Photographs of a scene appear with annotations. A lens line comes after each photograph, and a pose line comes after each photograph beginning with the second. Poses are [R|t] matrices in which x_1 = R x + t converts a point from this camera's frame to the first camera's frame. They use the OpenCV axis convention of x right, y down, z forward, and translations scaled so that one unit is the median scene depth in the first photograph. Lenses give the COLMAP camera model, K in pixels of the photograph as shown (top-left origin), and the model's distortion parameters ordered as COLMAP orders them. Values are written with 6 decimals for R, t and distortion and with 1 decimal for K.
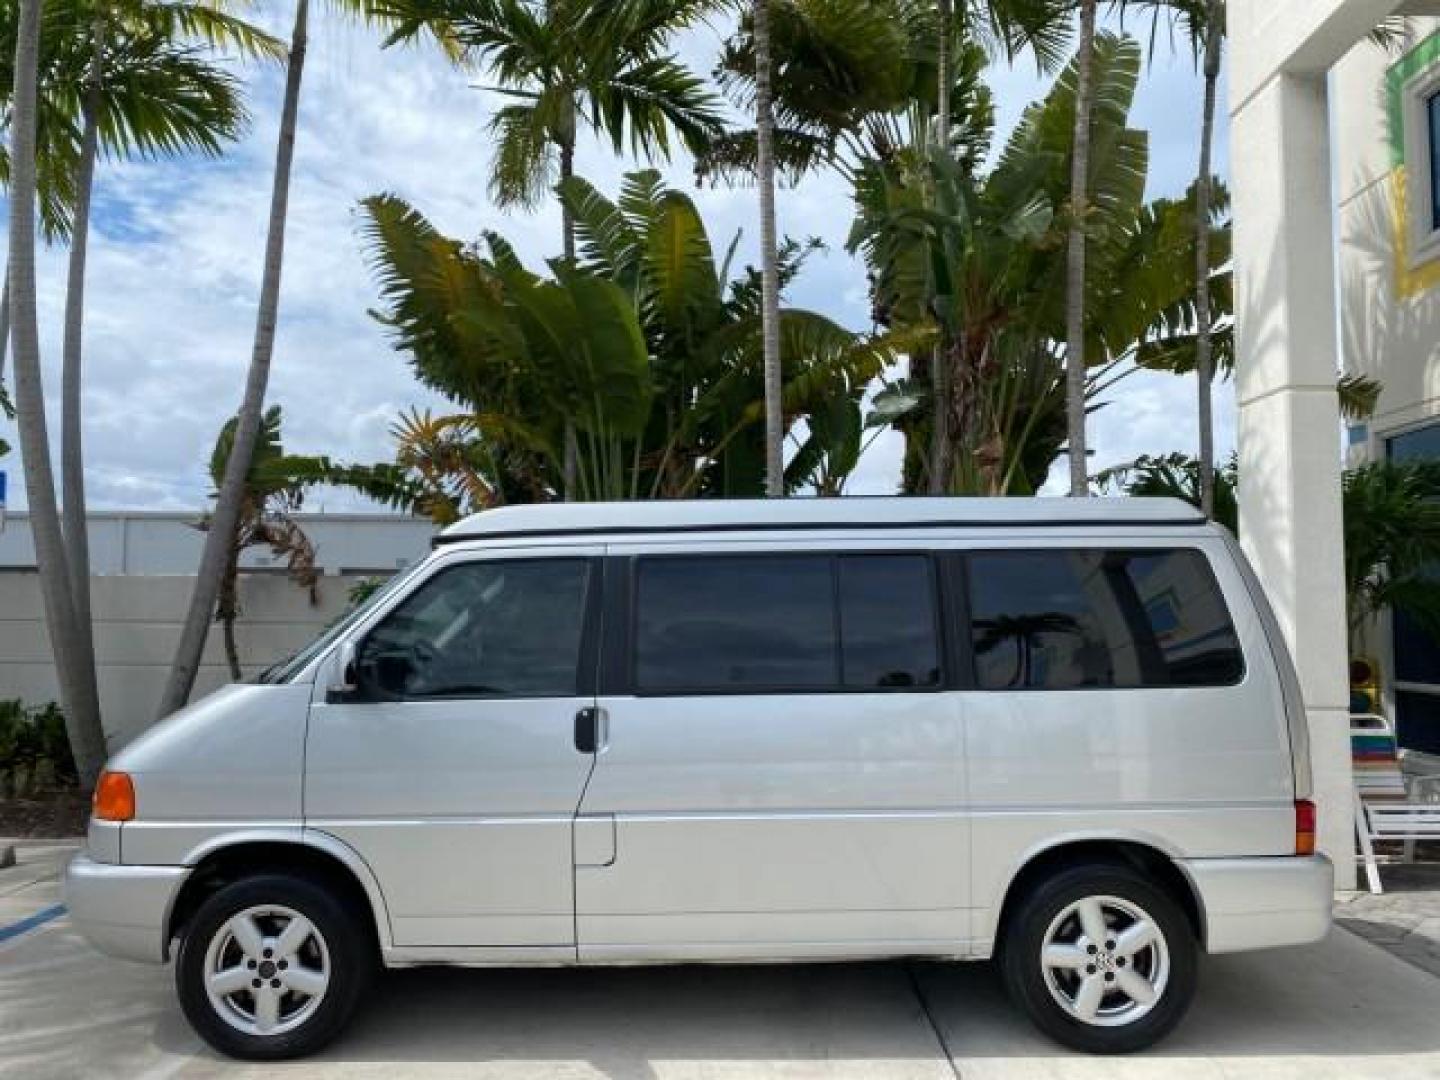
lens RADIAL K [[1096.9, 0, 720.0], [0, 1096.9, 536.9], [0, 0, 1]] dist [0.023359, -0.027192]
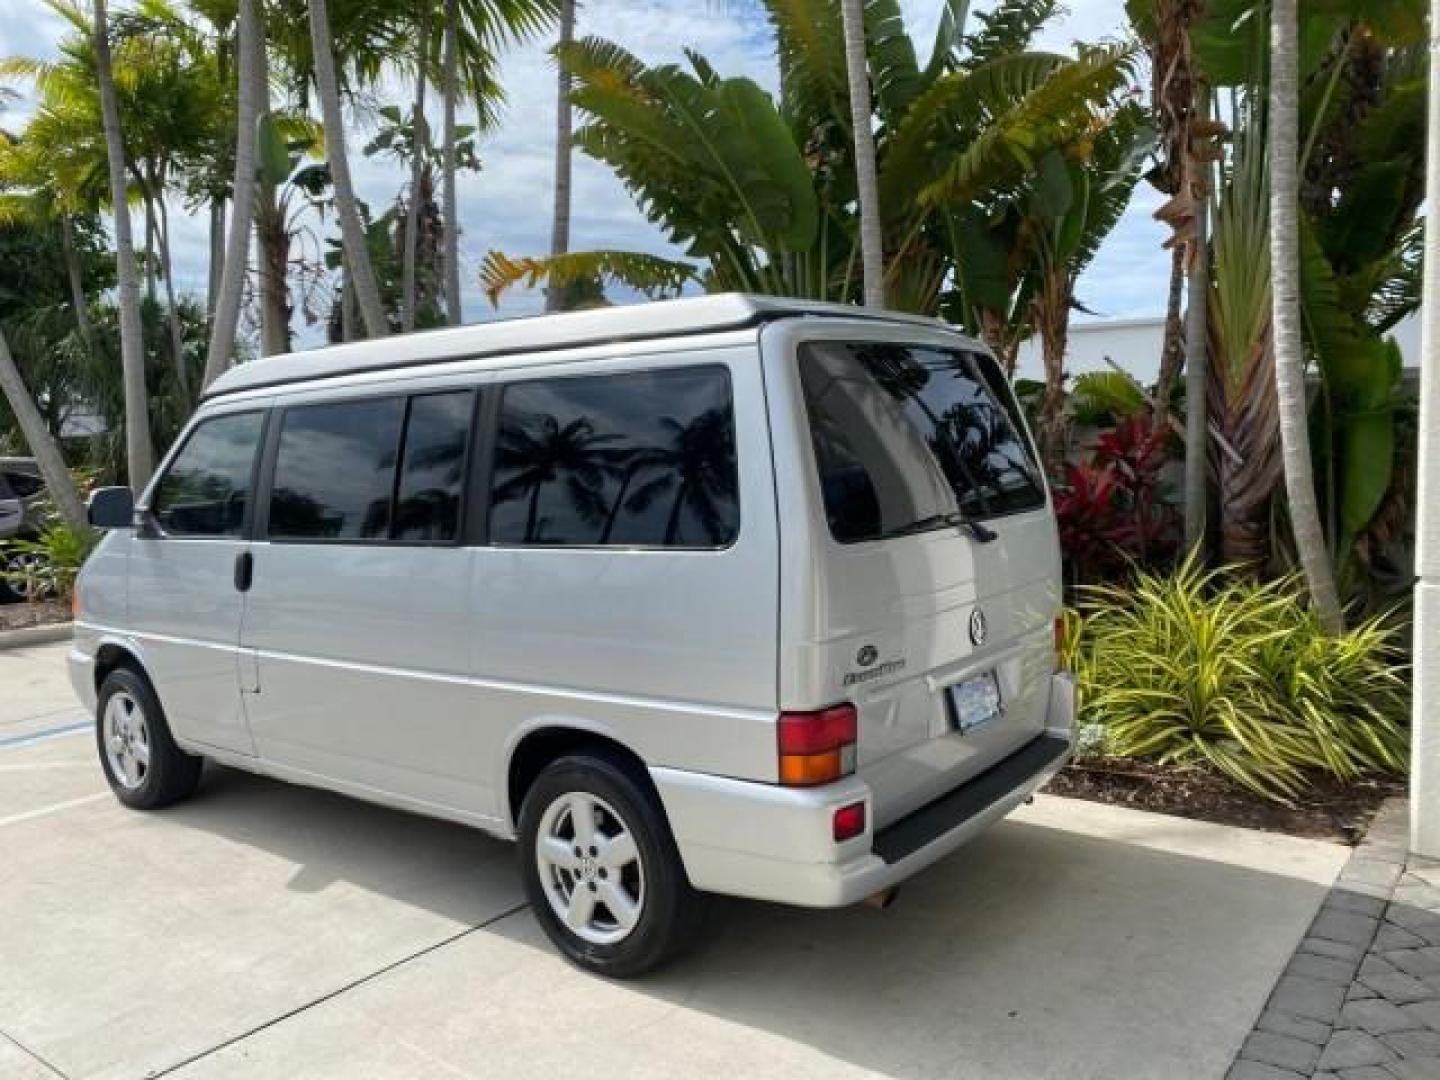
lens RADIAL K [[1103.5, 0, 720.3], [0, 1103.5, 536.6], [0, 0, 1]] dist [0.015951, -0.019999]
pose [[0.795880, 0.027726, -0.604819, 0.446066], [0.072983, 0.987273, 0.141297, 0.011143], [0.601040, -0.156597, 0.783727, 0.210031]]
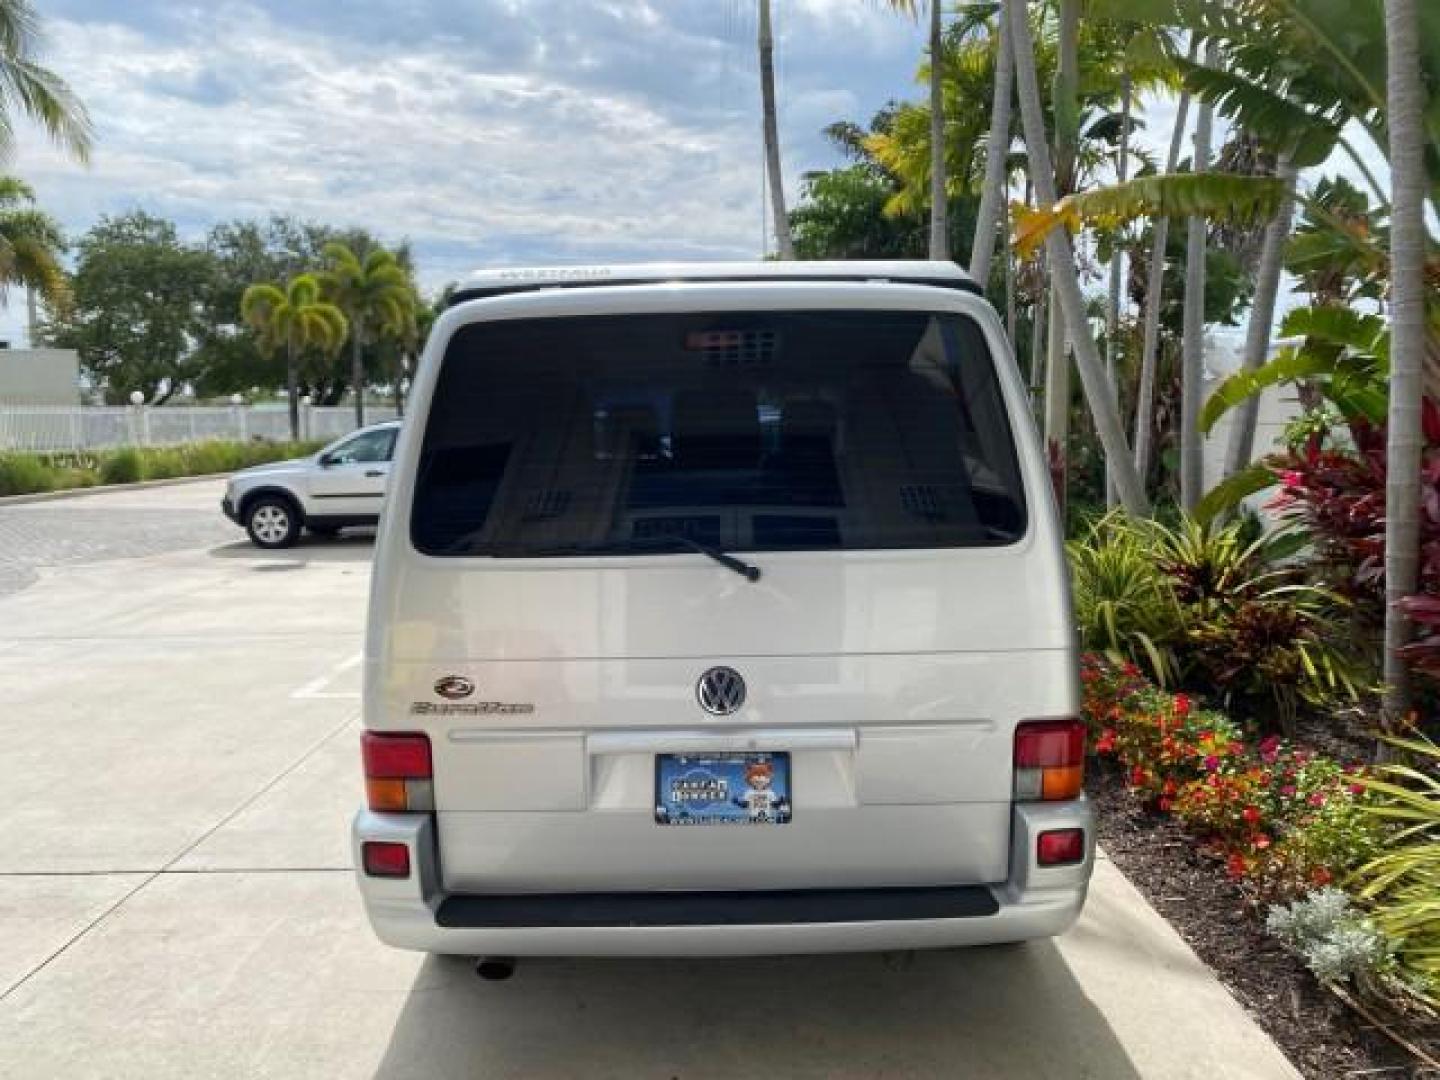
lens RADIAL K [[1096.9, 0, 725.4], [0, 1096.9, 541.7], [0, 0, 1]] dist [0.023359, -0.027192]
pose [[0.016867, 0.112010, -0.993564, 0.574089], [0.085448, 0.989908, 0.113049, 0.034500], [0.996200, -0.086805, 0.007126, 0.594126]]
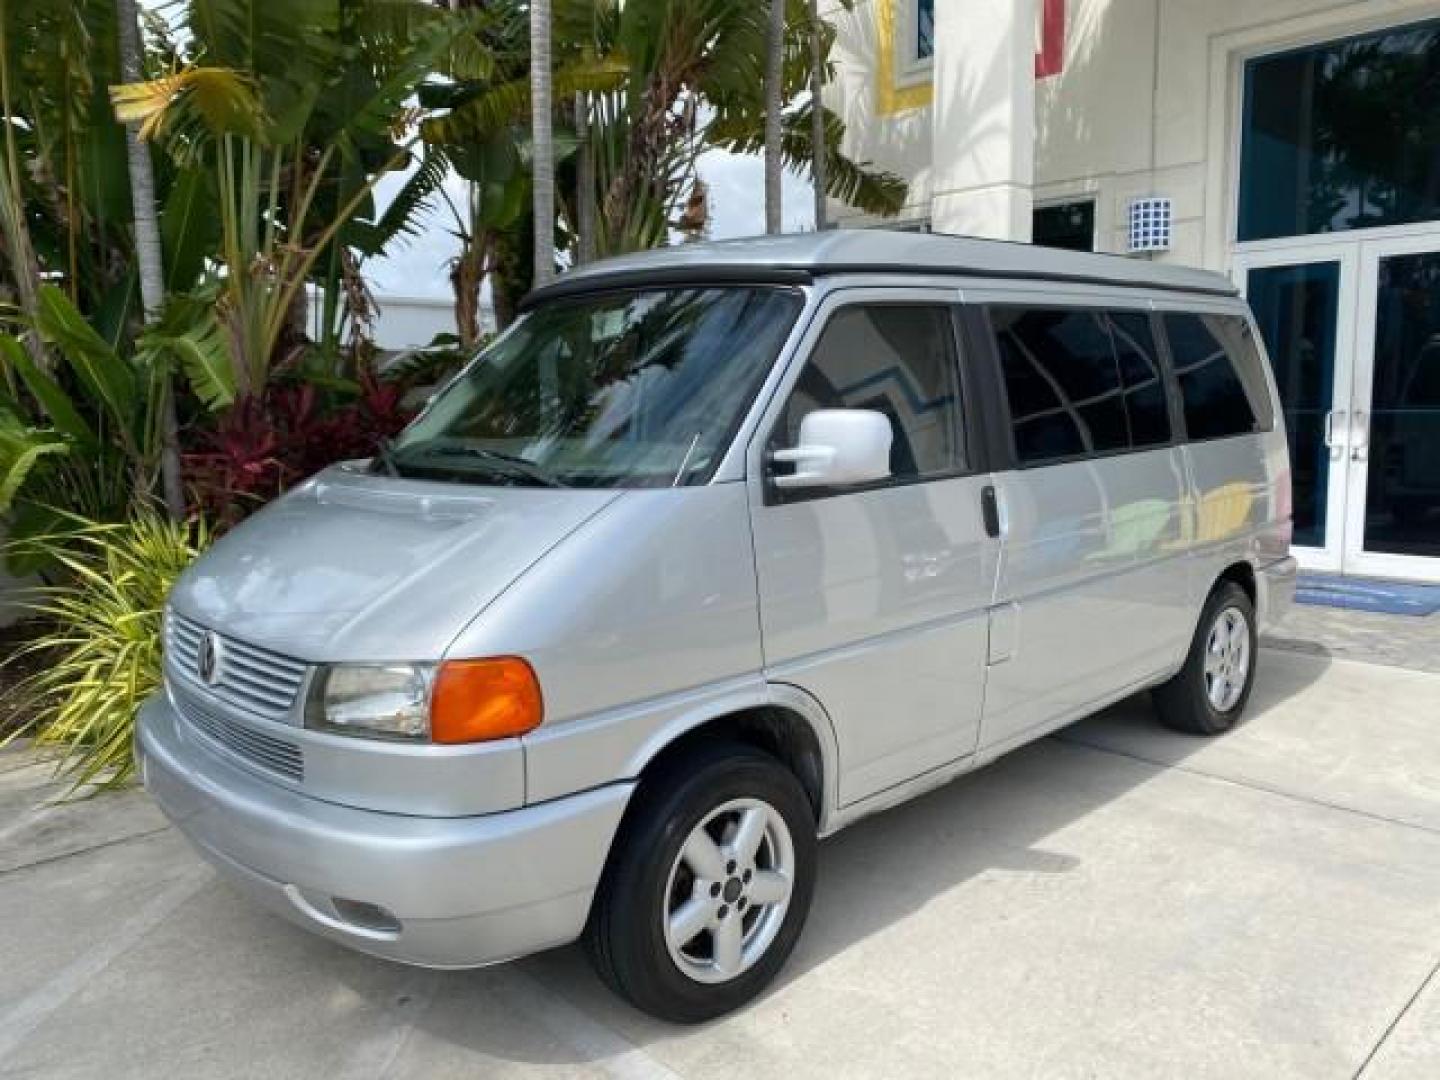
lens RADIAL K [[1096.9, 0, 724.5], [0, 1096.9, 528.2], [0, 0, 1]] dist [0.023359, -0.027192]
pose [[0.718683, -0.098401, 0.688340, -0.418205], [-0.033523, 0.983882, 0.175651, 0.022444], [-0.694529, -0.149312, 0.703800, 0.264234]]
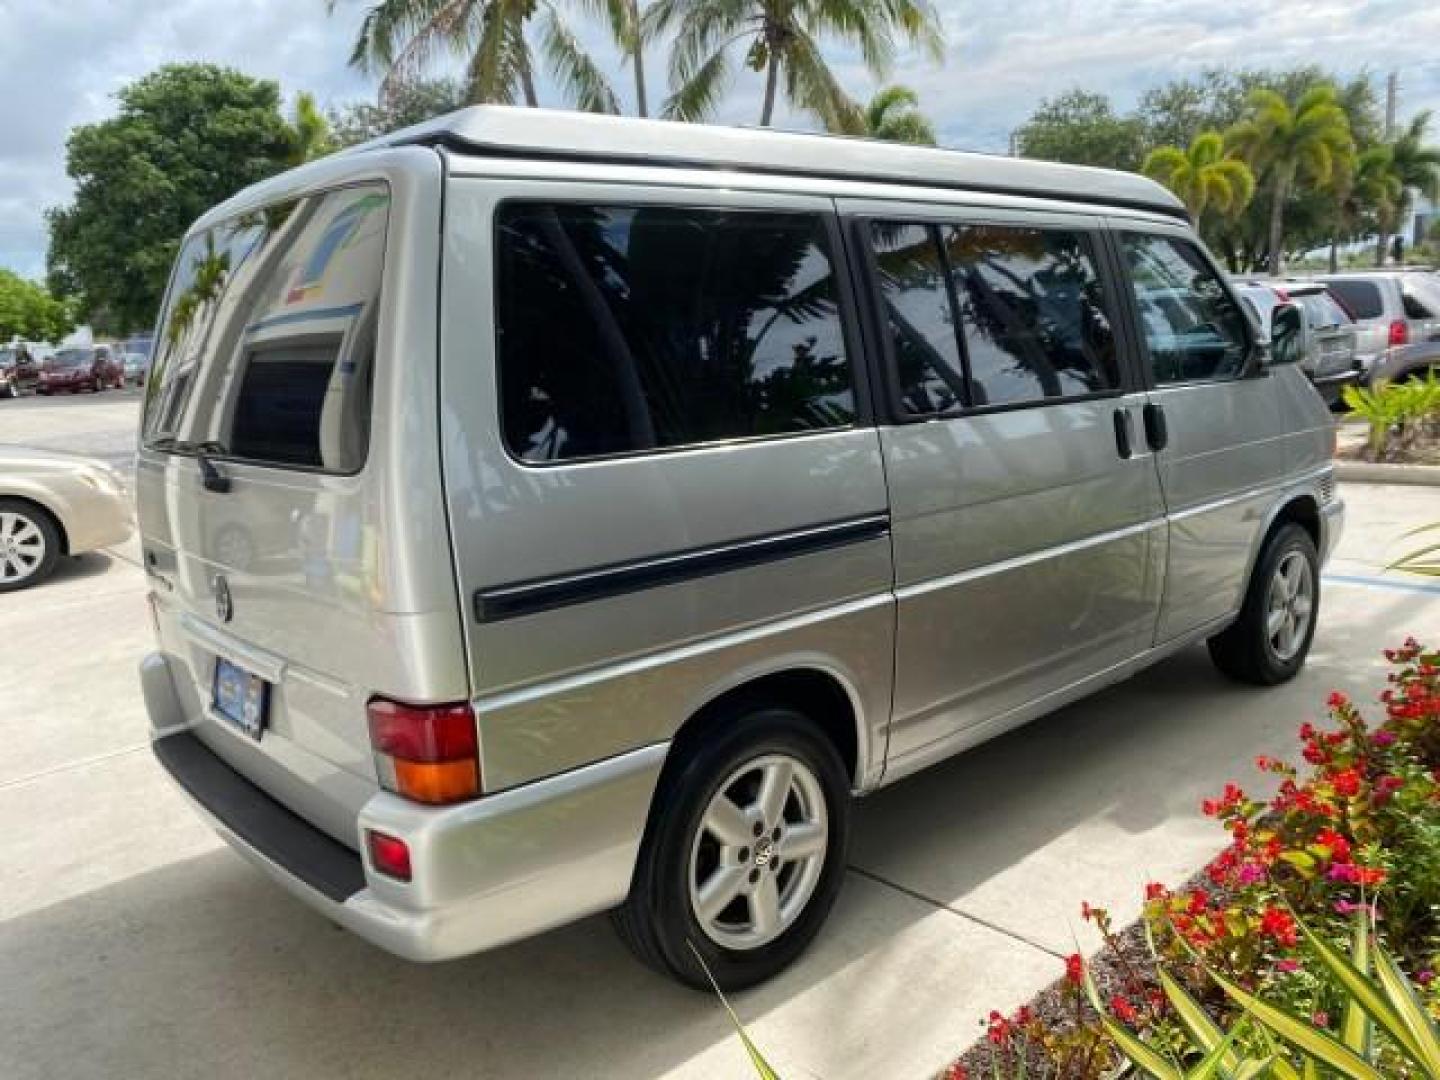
lens RADIAL K [[1096.9, 0, 723.0], [0, 1096.9, 531.3], [0, 0, 1]] dist [0.023359, -0.027192]
pose [[-0.736435, 0.165352, -0.655989, 0.356777], [0.099708, 0.985609, 0.136502, 0.062935], [0.669120, 0.035117, -0.742324, 0.936347]]
